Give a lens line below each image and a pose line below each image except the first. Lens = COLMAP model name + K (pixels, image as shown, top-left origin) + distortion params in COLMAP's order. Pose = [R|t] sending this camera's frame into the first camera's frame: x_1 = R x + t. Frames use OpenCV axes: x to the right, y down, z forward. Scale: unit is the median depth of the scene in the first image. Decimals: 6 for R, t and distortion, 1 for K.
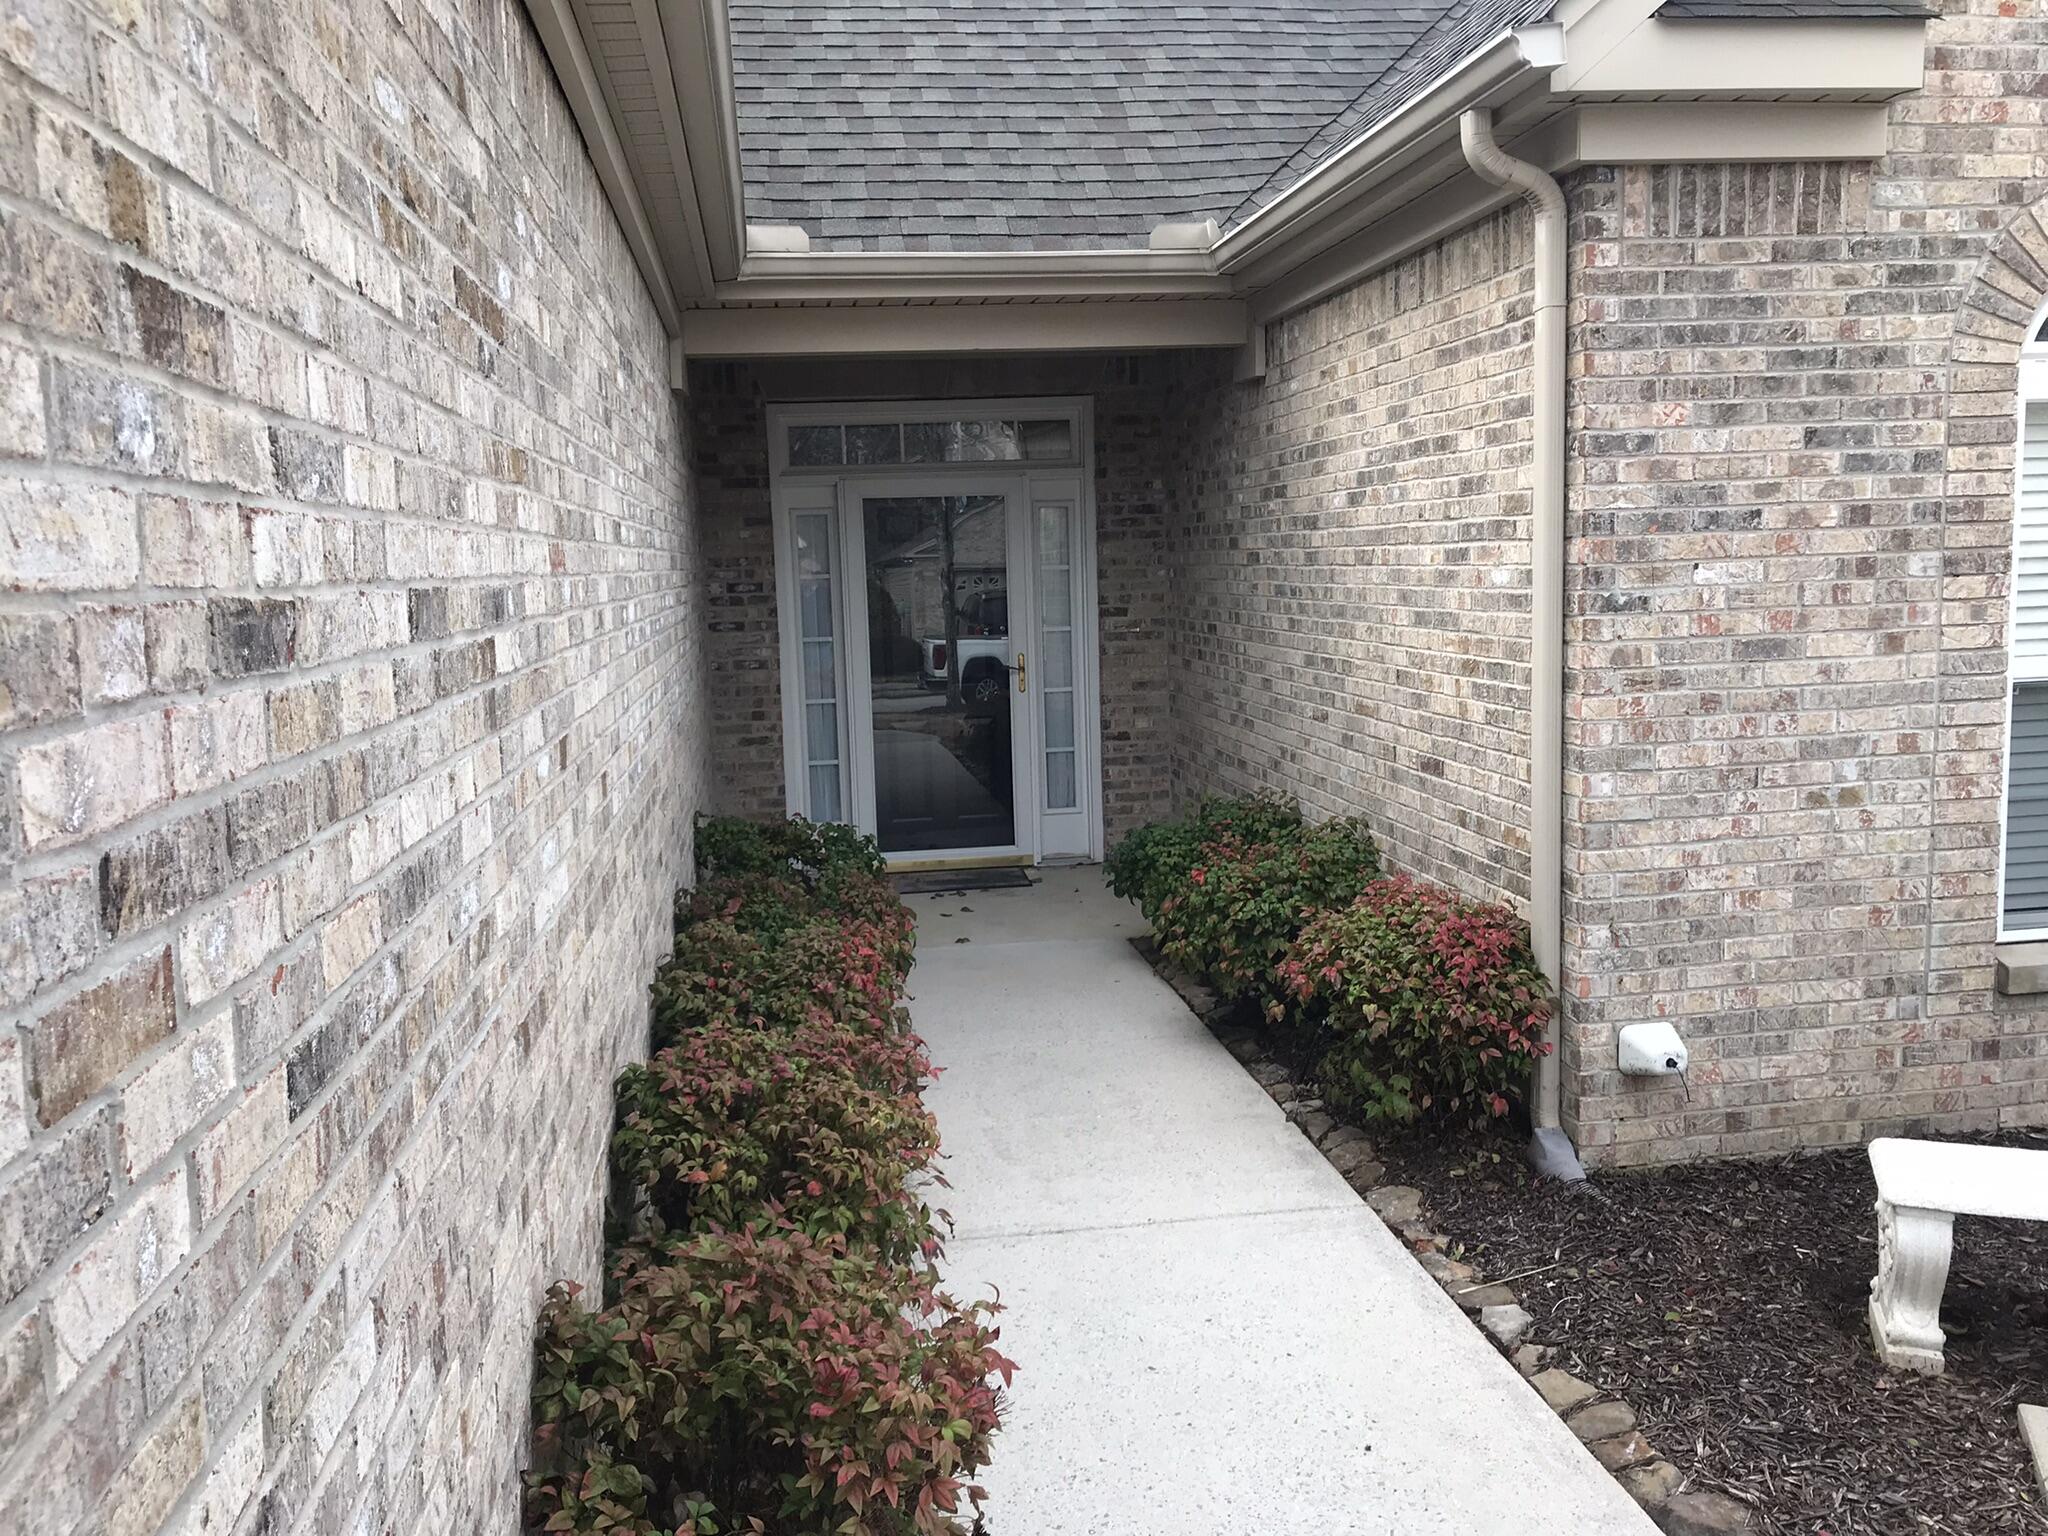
lens RADIAL K [[1689.0, 0, 1016.4], [0, 1689.0, 774.1], [0, 0, 1]] dist [0.048086, -0.000518]
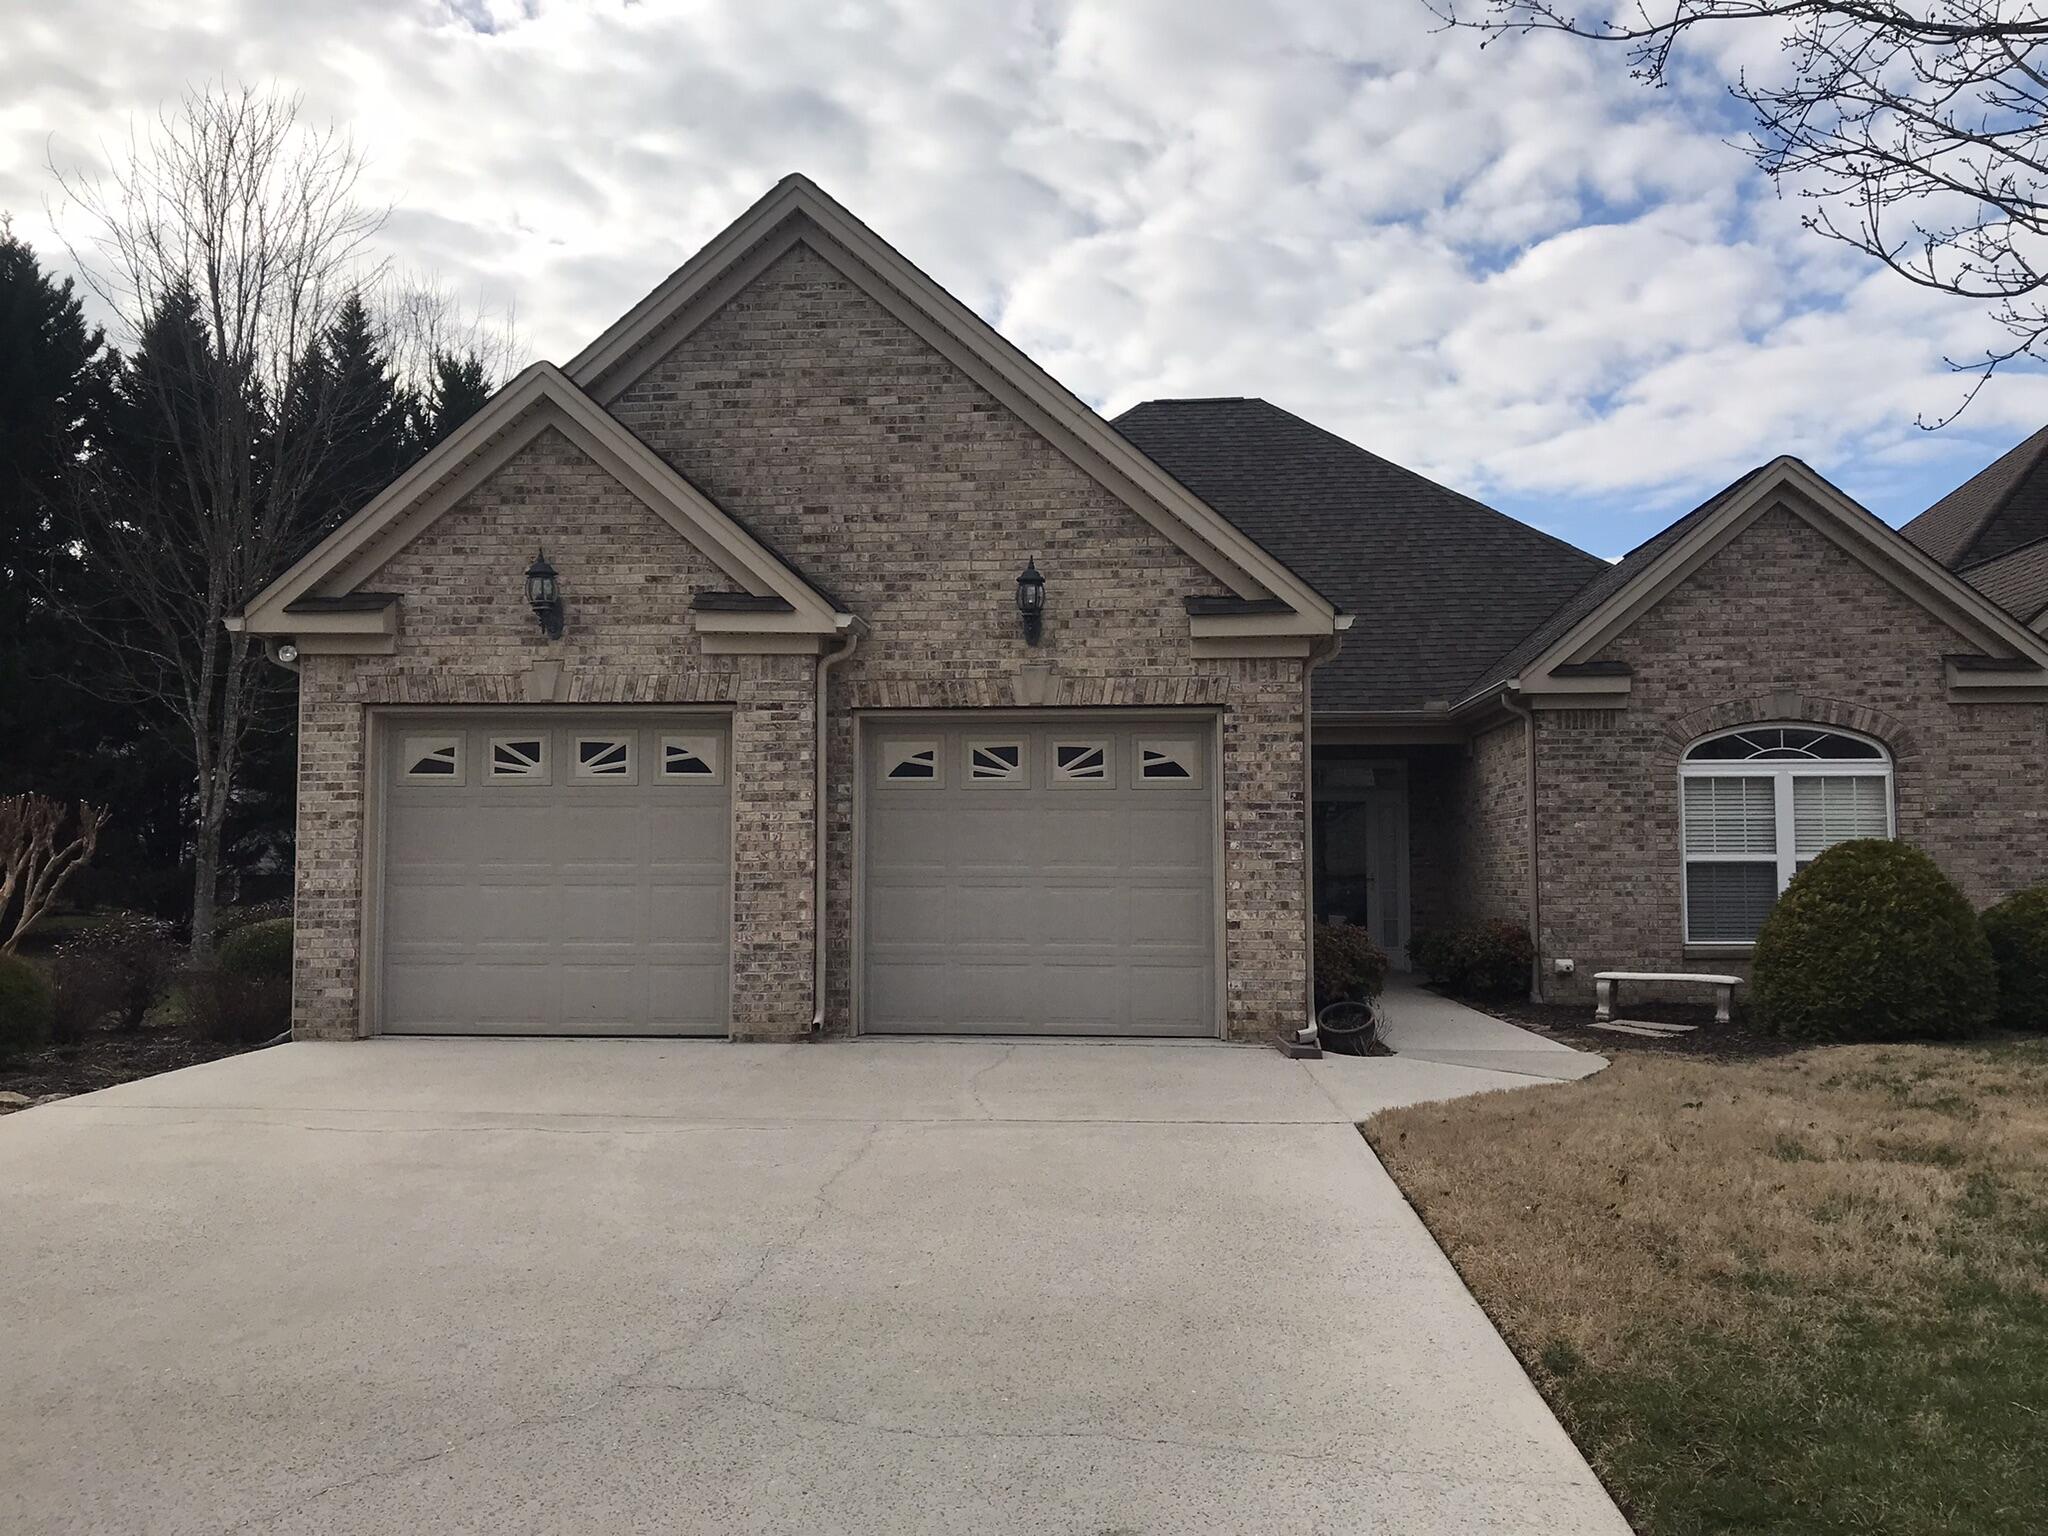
lens RADIAL K [[1689.0, 0, 1019.4], [0, 1689.0, 767.3], [0, 0, 1]] dist [0.048086, -0.000518]
pose [[0.978236, 0.015363, -0.206925, 0.012773], [-0.054426, 0.981336, -0.184439, 0.448356], [0.200230, 0.191687, 0.960814, -2.460433]]
